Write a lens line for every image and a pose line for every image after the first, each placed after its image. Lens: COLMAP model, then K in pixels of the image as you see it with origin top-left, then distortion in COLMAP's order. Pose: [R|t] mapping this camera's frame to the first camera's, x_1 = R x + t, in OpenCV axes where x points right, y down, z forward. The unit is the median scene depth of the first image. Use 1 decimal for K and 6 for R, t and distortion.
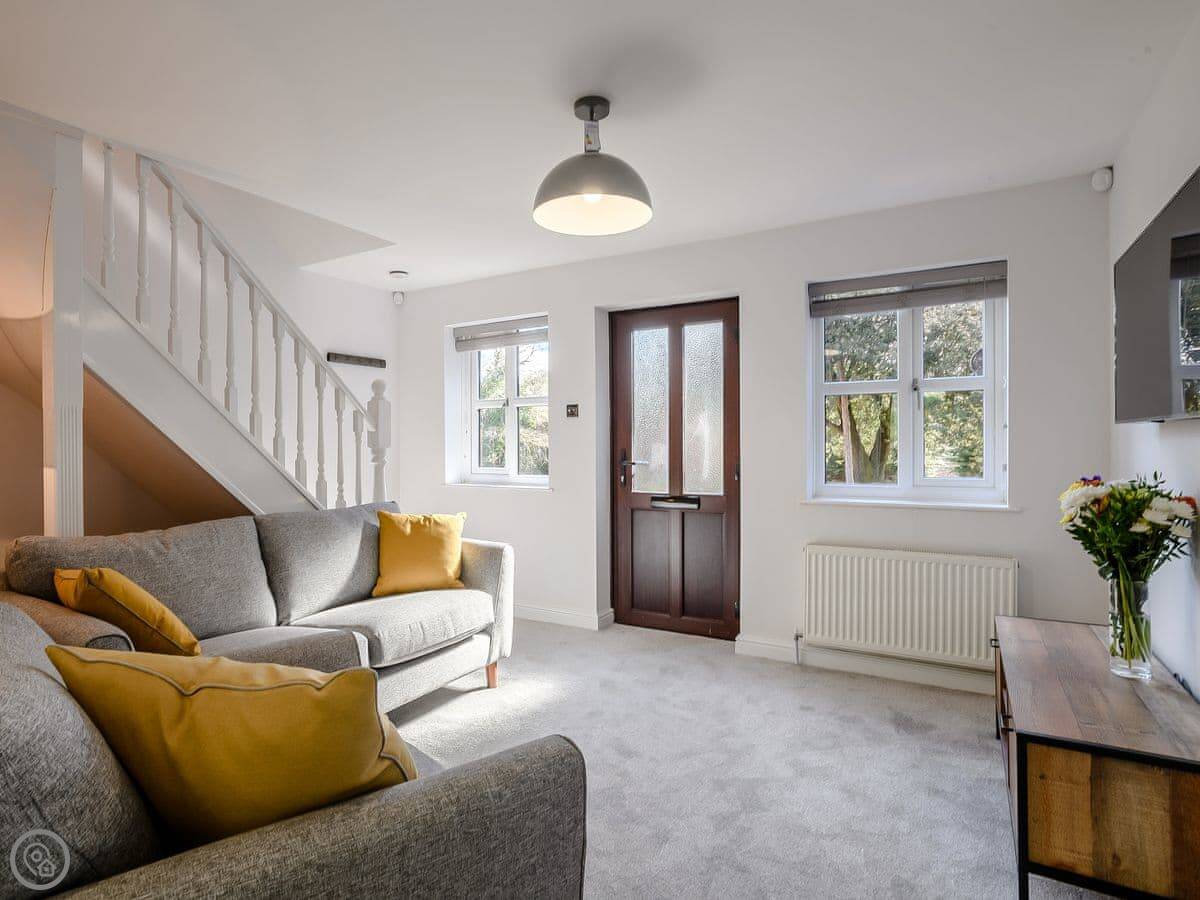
lens RADIAL K [[653.6, 0, 569.7], [0, 653.6, 444.0], [0, 0, 1]] dist [-0.020607, 0.010609]
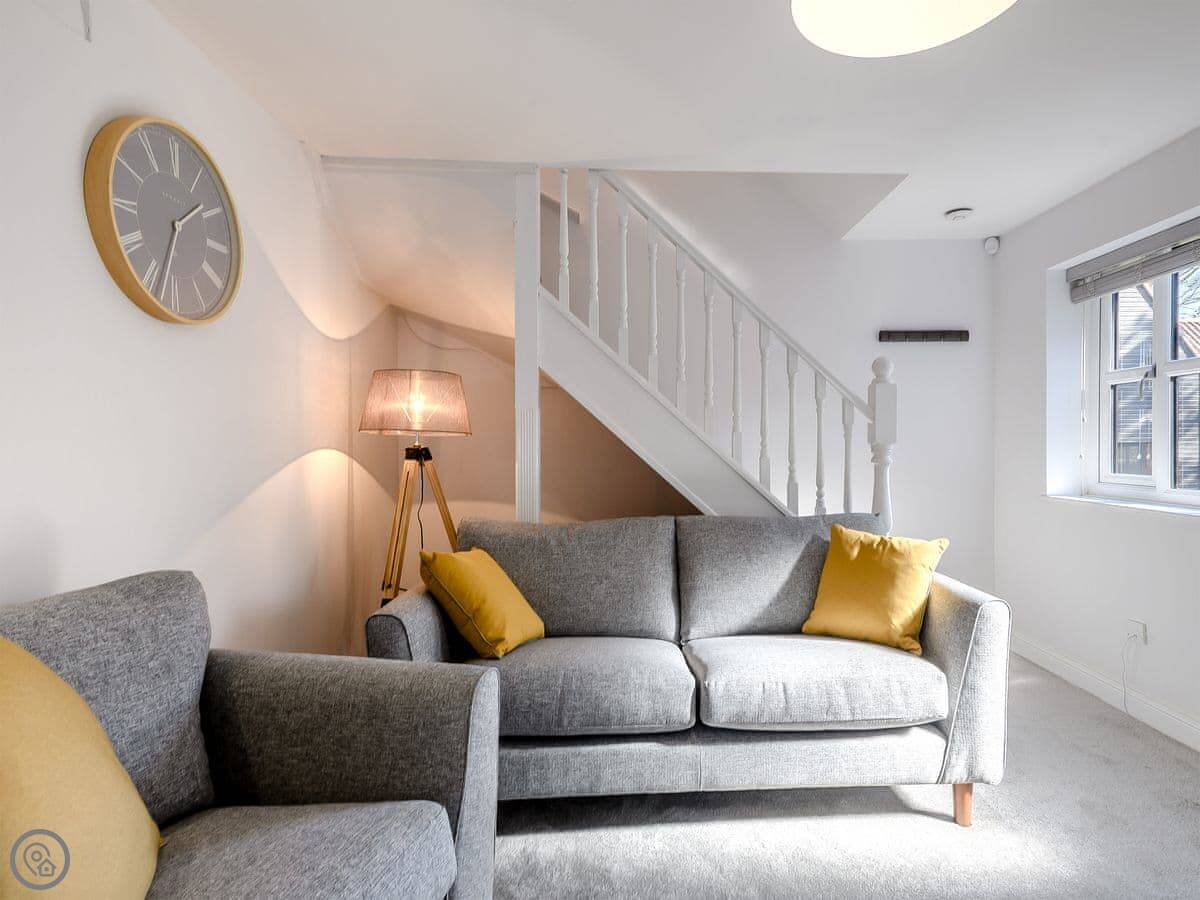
lens RADIAL K [[663.9, 0, 612.9], [0, 663.9, 447.5], [0, 0, 1]] dist [0.048293, 0.000614]
pose [[0.584637, 0.005931, -0.811273, 0.215368], [0.003578, 0.999945, 0.009890, 0.001452], [0.811287, -0.008685, 0.584583, 0.333932]]
